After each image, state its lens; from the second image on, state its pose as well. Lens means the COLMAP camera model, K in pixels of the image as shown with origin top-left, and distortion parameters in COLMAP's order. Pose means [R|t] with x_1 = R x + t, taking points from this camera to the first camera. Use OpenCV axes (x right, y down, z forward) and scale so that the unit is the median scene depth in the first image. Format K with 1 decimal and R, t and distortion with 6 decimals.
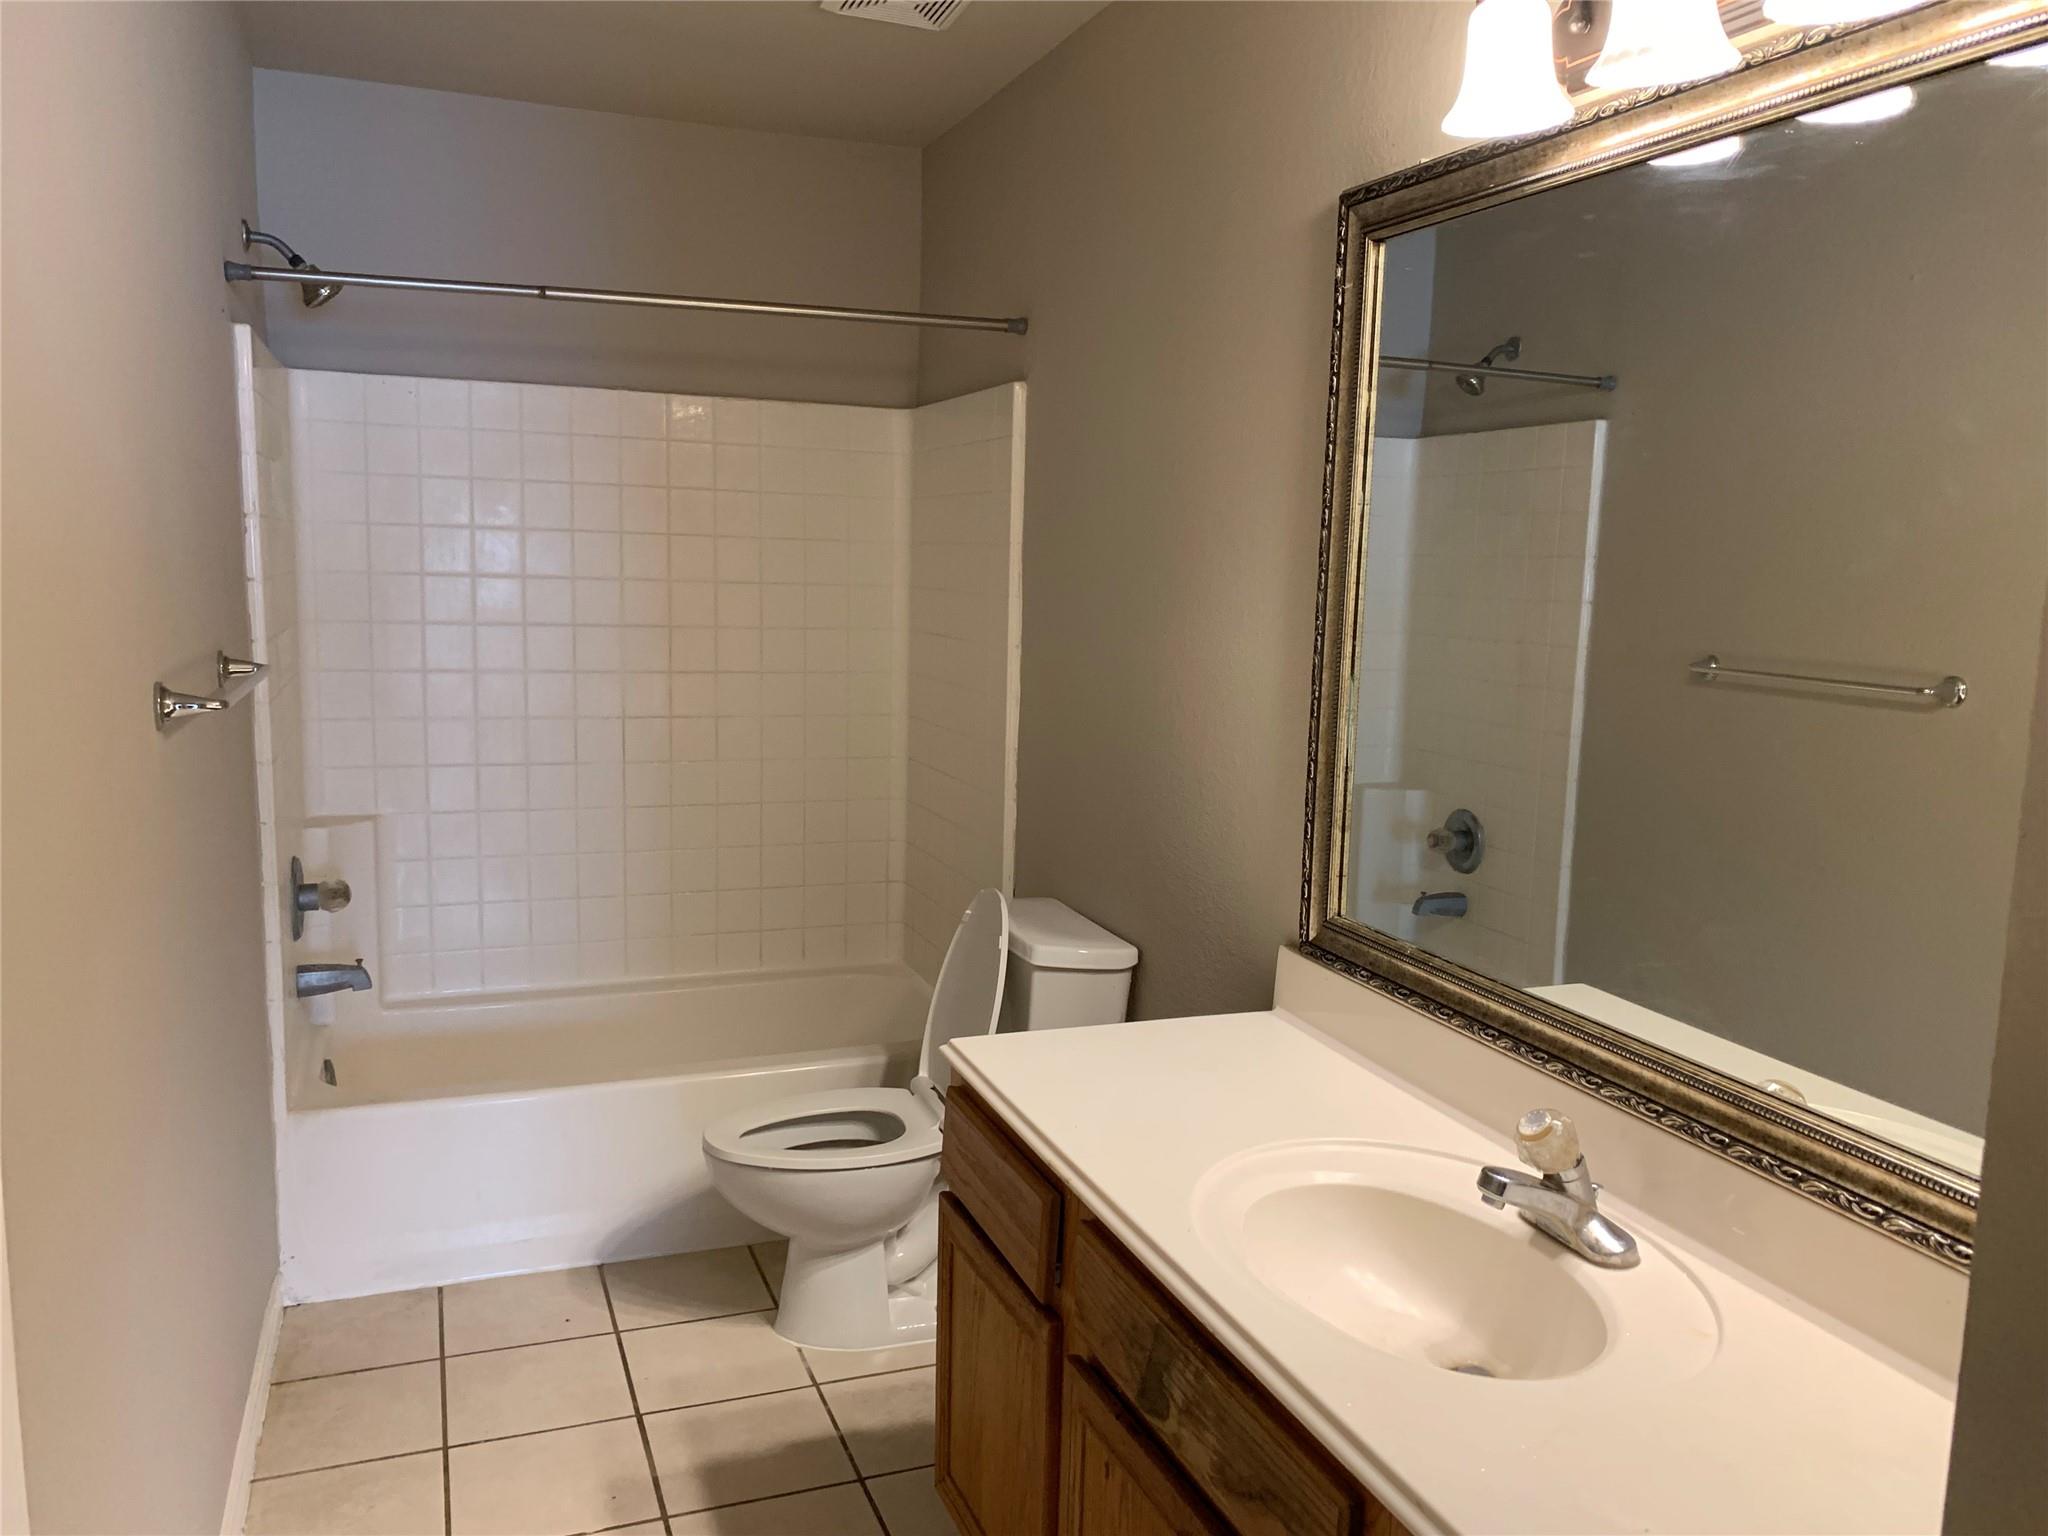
lens RADIAL K [[1540.8, 0, 1023.2], [0, 1540.8, 767.4], [0, 0, 1]] dist [0.001243, 0.005241]
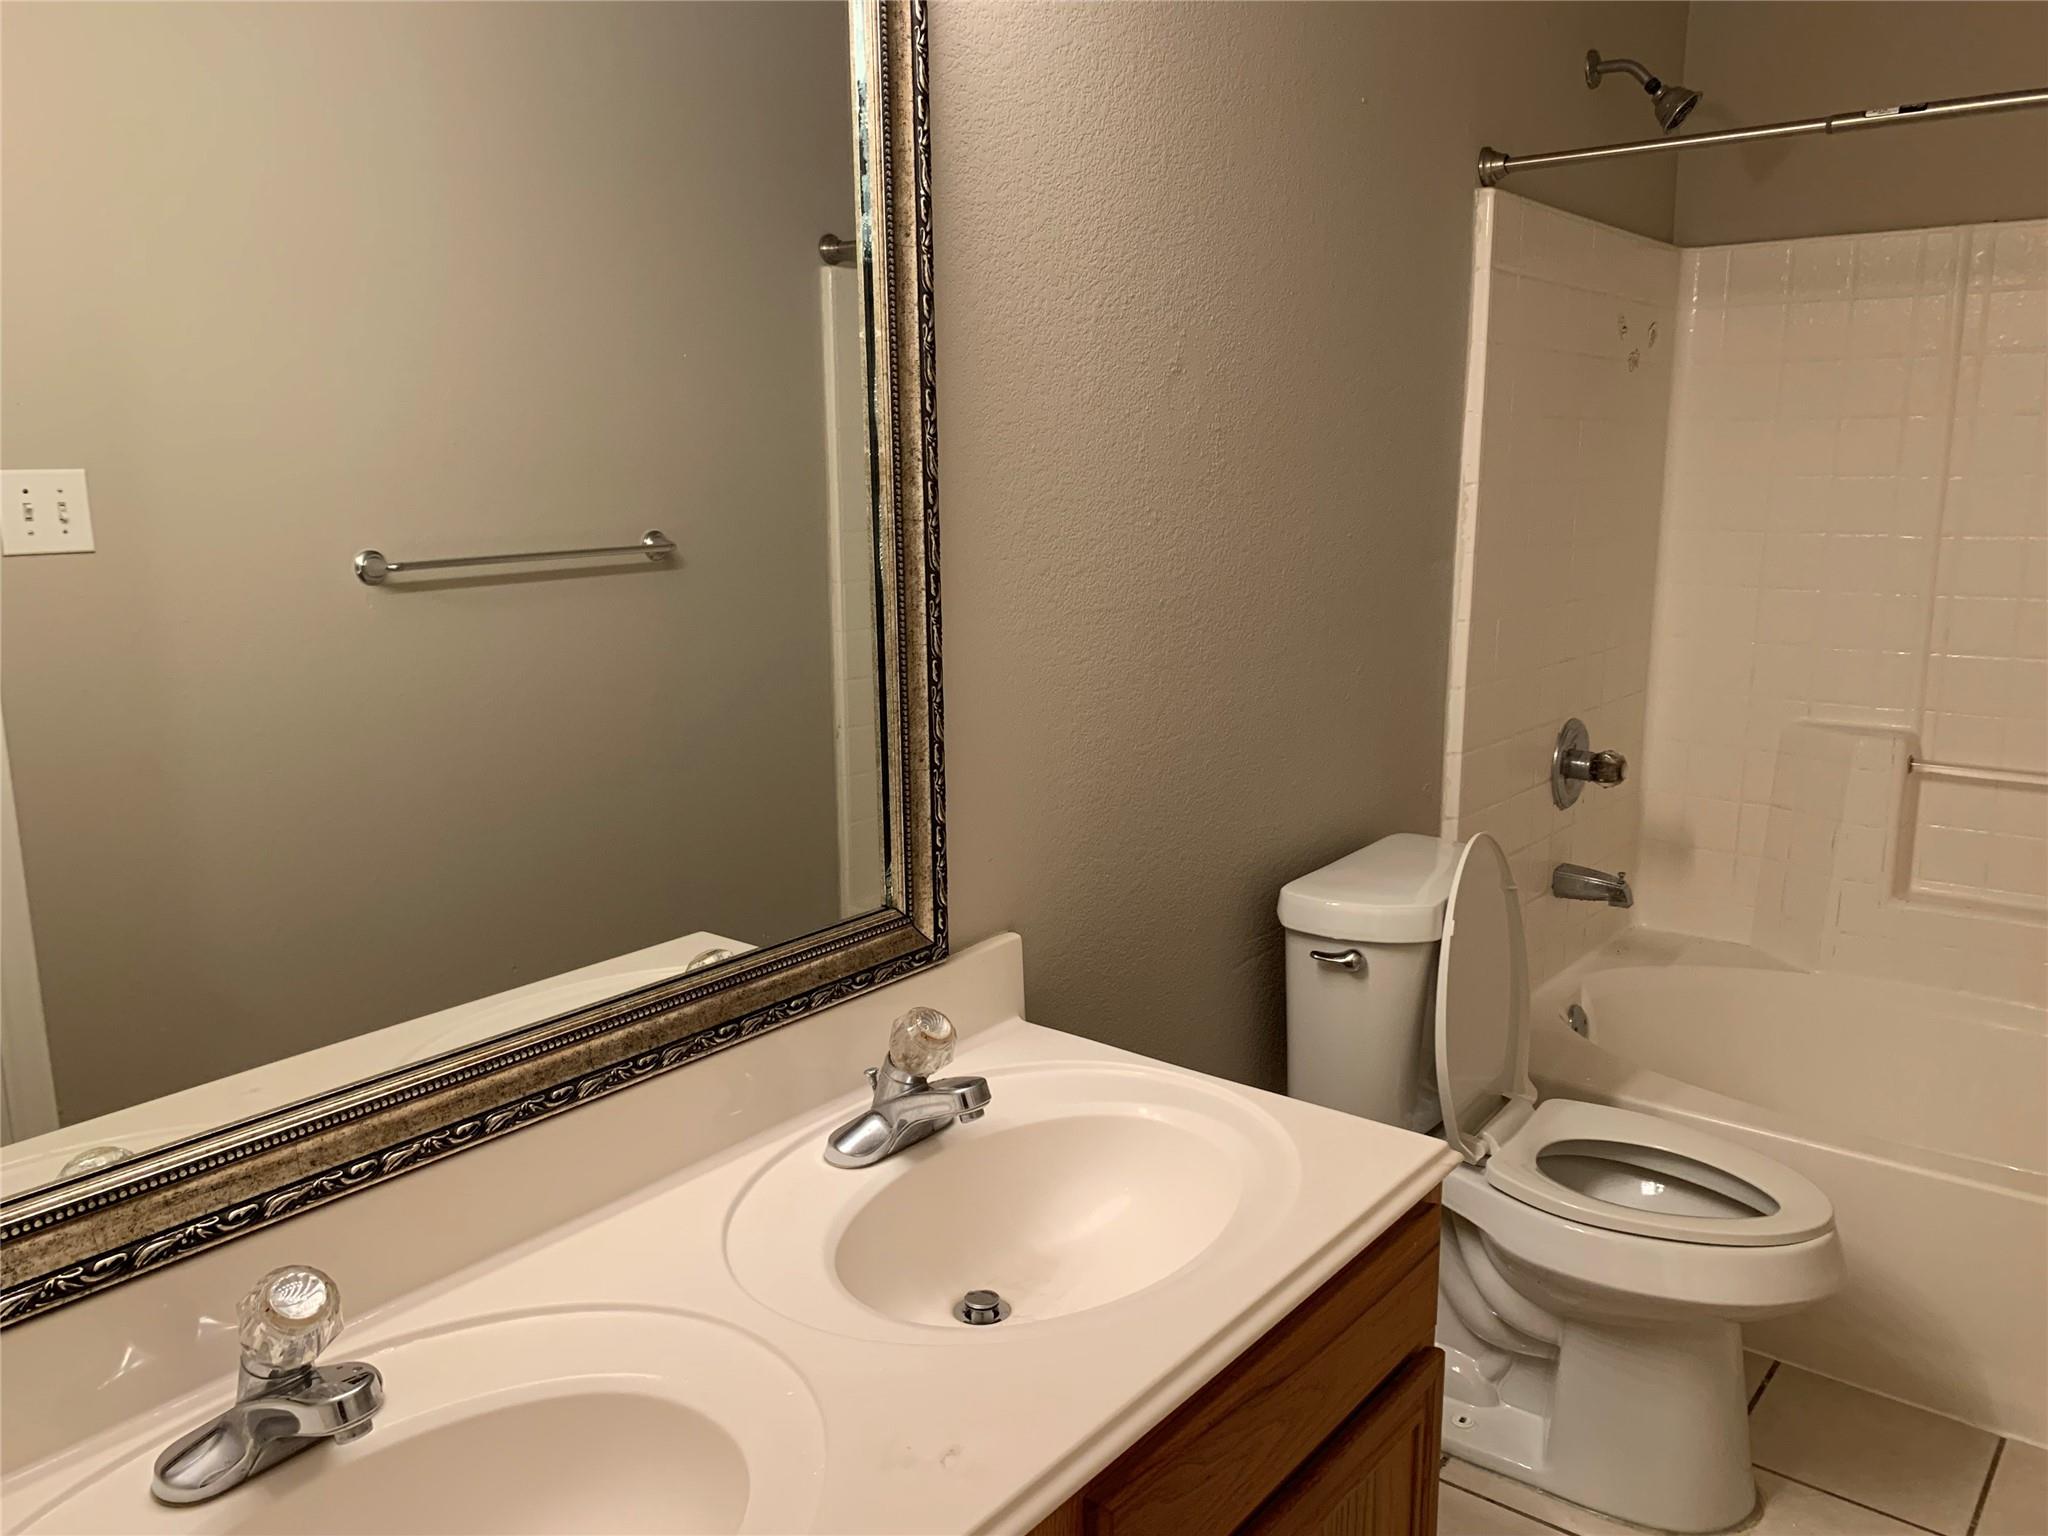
lens RADIAL K [[1540.8, 0, 1024.7], [0, 1540.8, 768.5], [0, 0, 1]] dist [0.001243, 0.005241]
pose [[-0.487943, -0.183976, 0.853267, -0.373364], [0.134262, 0.950083, 0.281630, -0.138604], [-0.862488, 0.251981, -0.438886, 1.081165]]
